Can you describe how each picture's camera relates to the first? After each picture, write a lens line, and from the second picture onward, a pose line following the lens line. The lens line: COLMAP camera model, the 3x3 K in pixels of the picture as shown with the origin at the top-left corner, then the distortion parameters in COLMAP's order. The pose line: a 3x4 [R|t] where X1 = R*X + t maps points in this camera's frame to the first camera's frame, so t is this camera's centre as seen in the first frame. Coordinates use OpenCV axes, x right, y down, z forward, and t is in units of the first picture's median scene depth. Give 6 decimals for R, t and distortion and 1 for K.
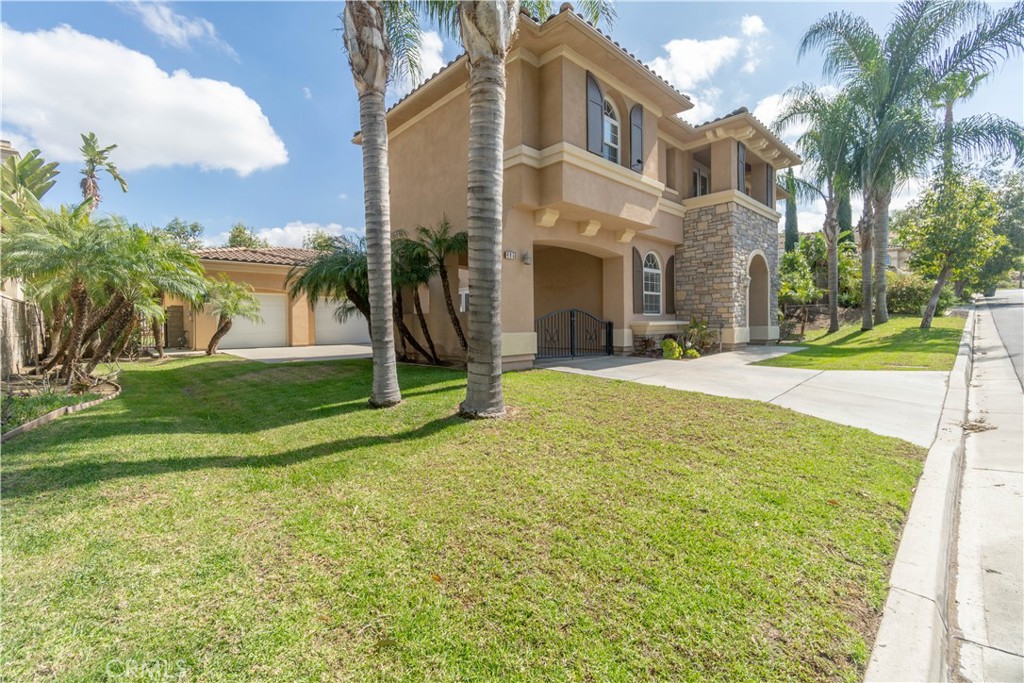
lens RADIAL K [[444.8, 0, 516.2], [0, 444.8, 331.7], [0, 0, 1]] dist [-0.006984, -0.000189]
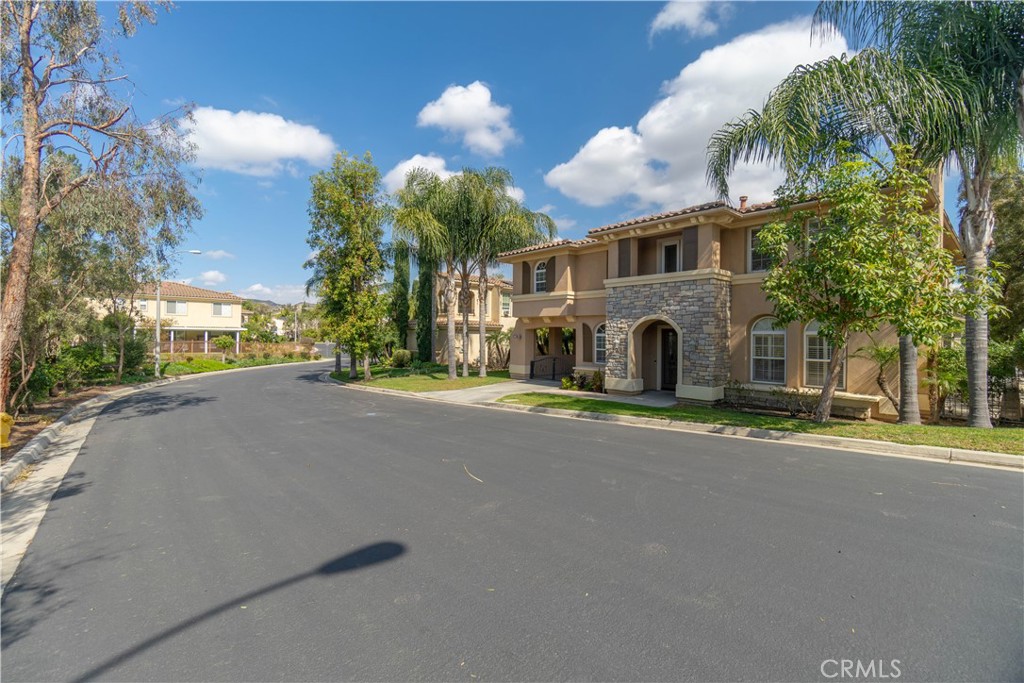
lens RADIAL K [[444.8, 0, 505.8], [0, 444.8, 333.3], [0, 0, 1]] dist [-0.006984, -0.000189]
pose [[-0.051439, 0.010603, -0.998620, 1.867351], [-0.025015, 0.999616, 0.011902, -0.153128], [0.998363, 0.025593, -0.051154, 0.736710]]
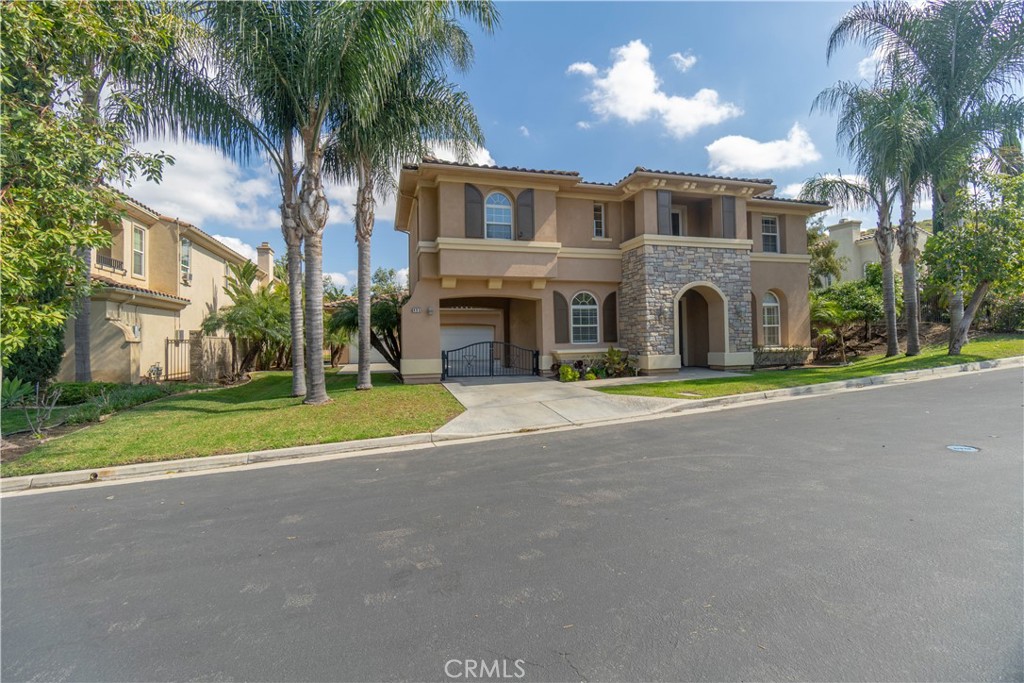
lens RADIAL K [[444.8, 0, 508.5], [0, 444.8, 330.7], [0, 0, 1]] dist [-0.006984, -0.000189]
pose [[0.881832, -0.010479, -0.471448, 0.695167], [-0.001474, 0.999687, -0.024977, -0.041777], [0.471562, 0.022721, 0.881540, -0.165119]]
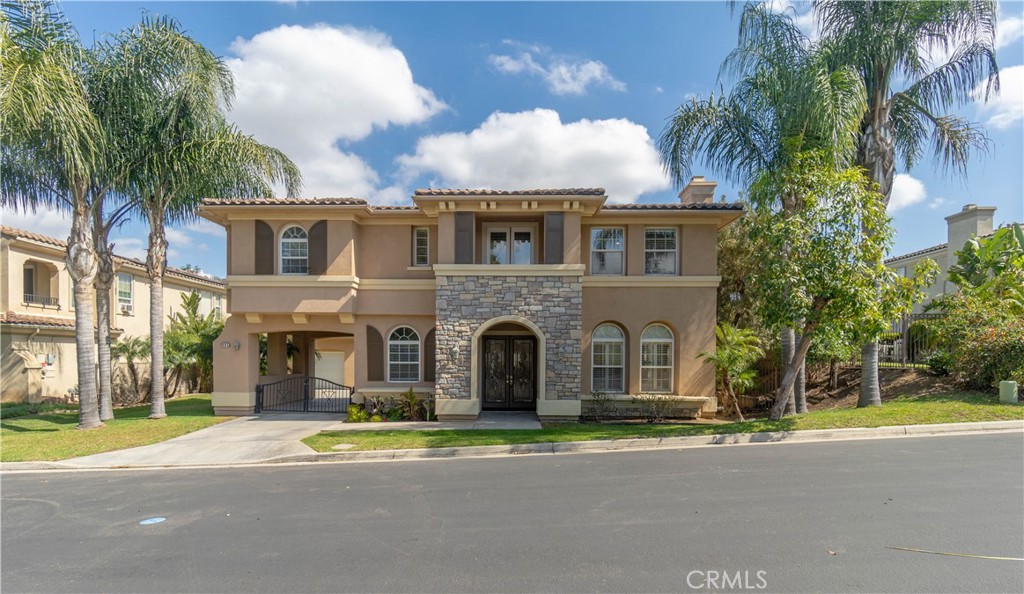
lens RADIAL K [[514.3, 0, 512.2], [0, 514.3, 370.5], [0, 0, 1]] dist [-0.012925, -0.001457]
pose [[0.706715, 0.035951, -0.706584, 1.418113], [-0.027834, 0.999348, 0.023008, -0.104387], [0.706951, 0.003407, 0.707255, 0.277979]]
